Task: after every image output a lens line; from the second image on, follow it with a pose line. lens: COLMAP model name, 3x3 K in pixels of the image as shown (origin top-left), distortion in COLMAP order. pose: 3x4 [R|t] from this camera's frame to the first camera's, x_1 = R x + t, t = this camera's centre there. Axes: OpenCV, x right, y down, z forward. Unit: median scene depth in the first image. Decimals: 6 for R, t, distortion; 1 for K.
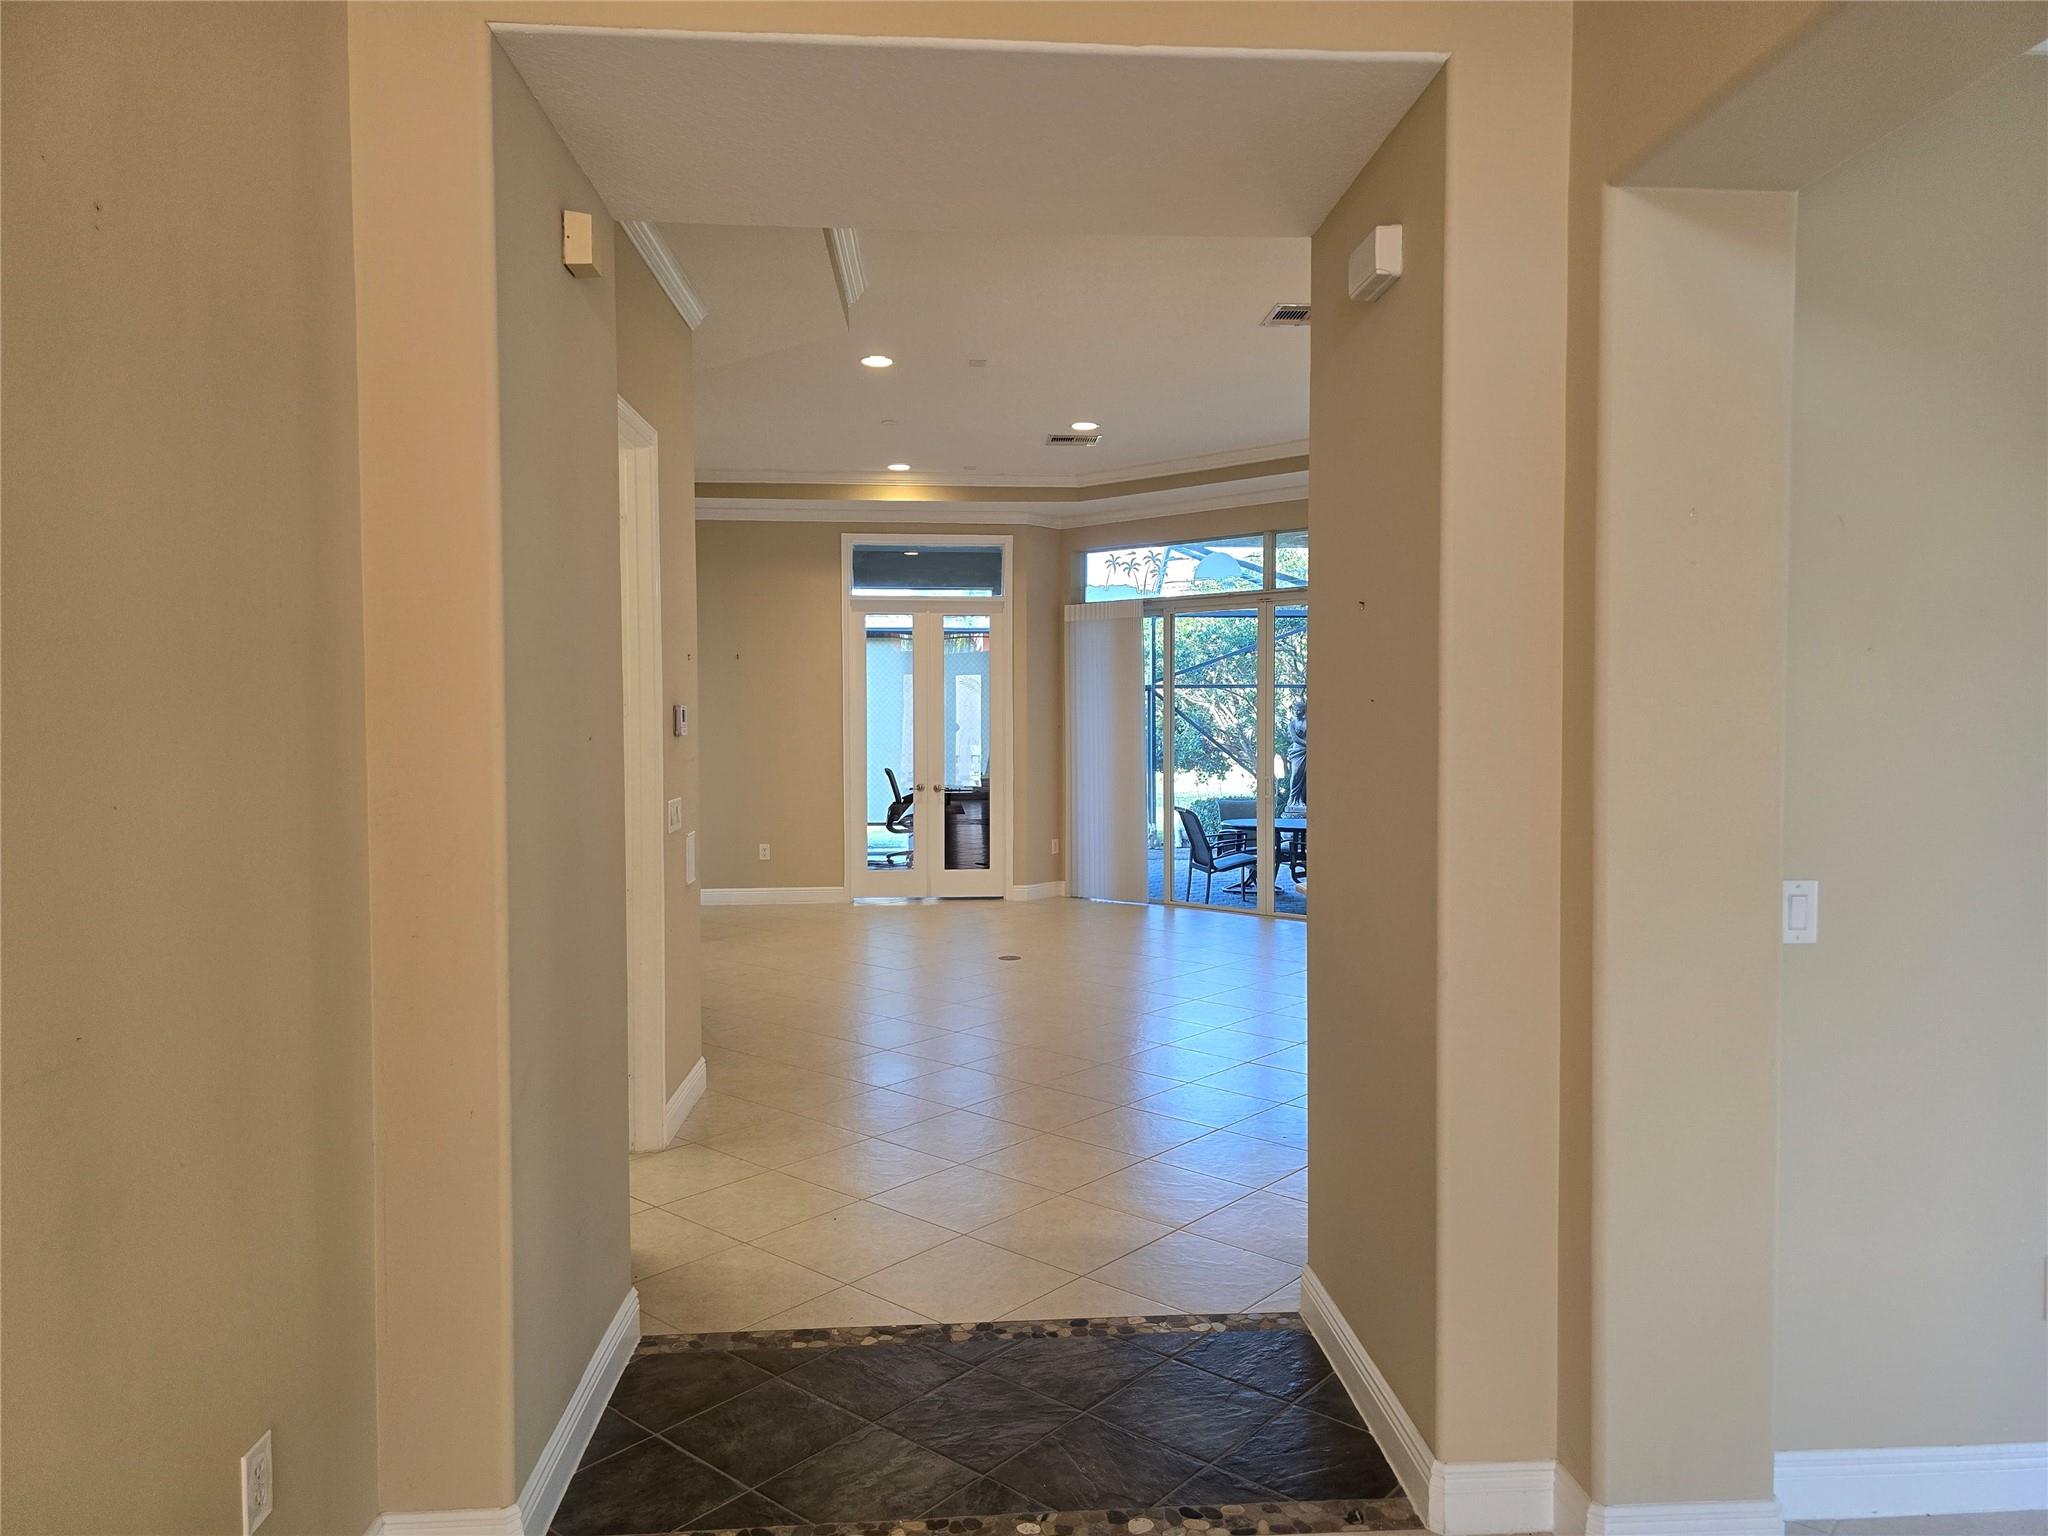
lens RADIAL K [[1365.1, 0, 1024.0], [0, 1365.1, 768.0], [0, 0, 1]] dist [0.099199, -0.000103]
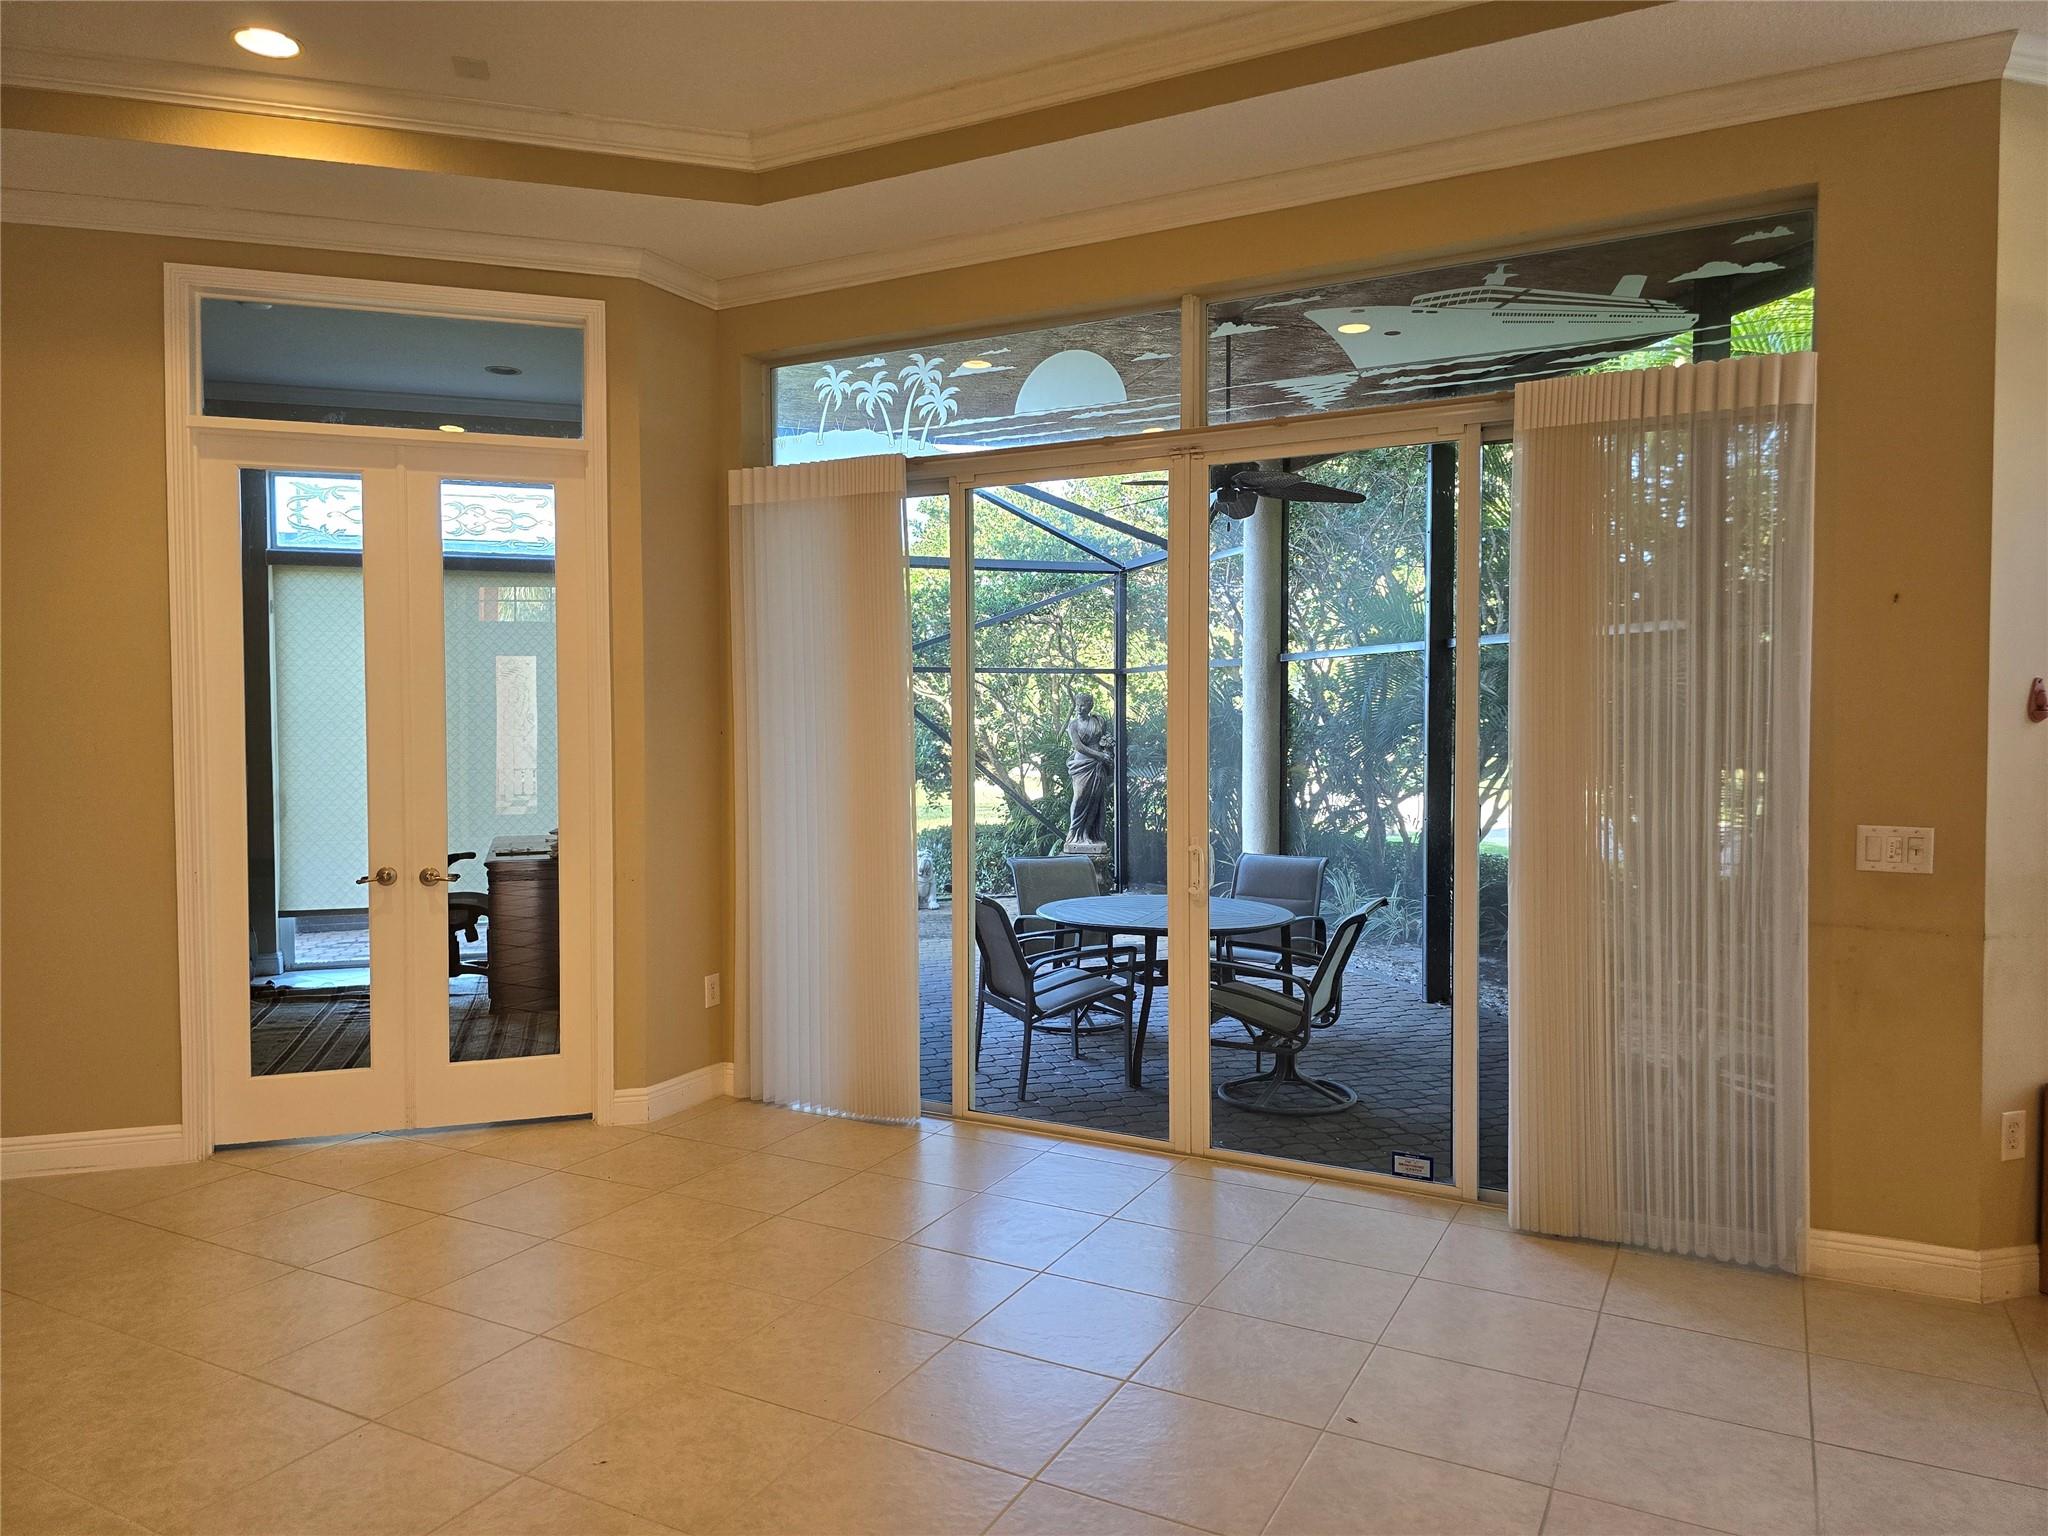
lens RADIAL K [[1390.9, 0, 1019.7], [0, 1390.9, 741.7], [0, 0, 1]] dist [0.037549, -0.001217]
pose [[0.973988, -0.006314, 0.226513, 0.018133], [0.010940, 0.999756, -0.019173, -0.016940], [-0.226337, 0.021152, 0.973819, 0.521818]]
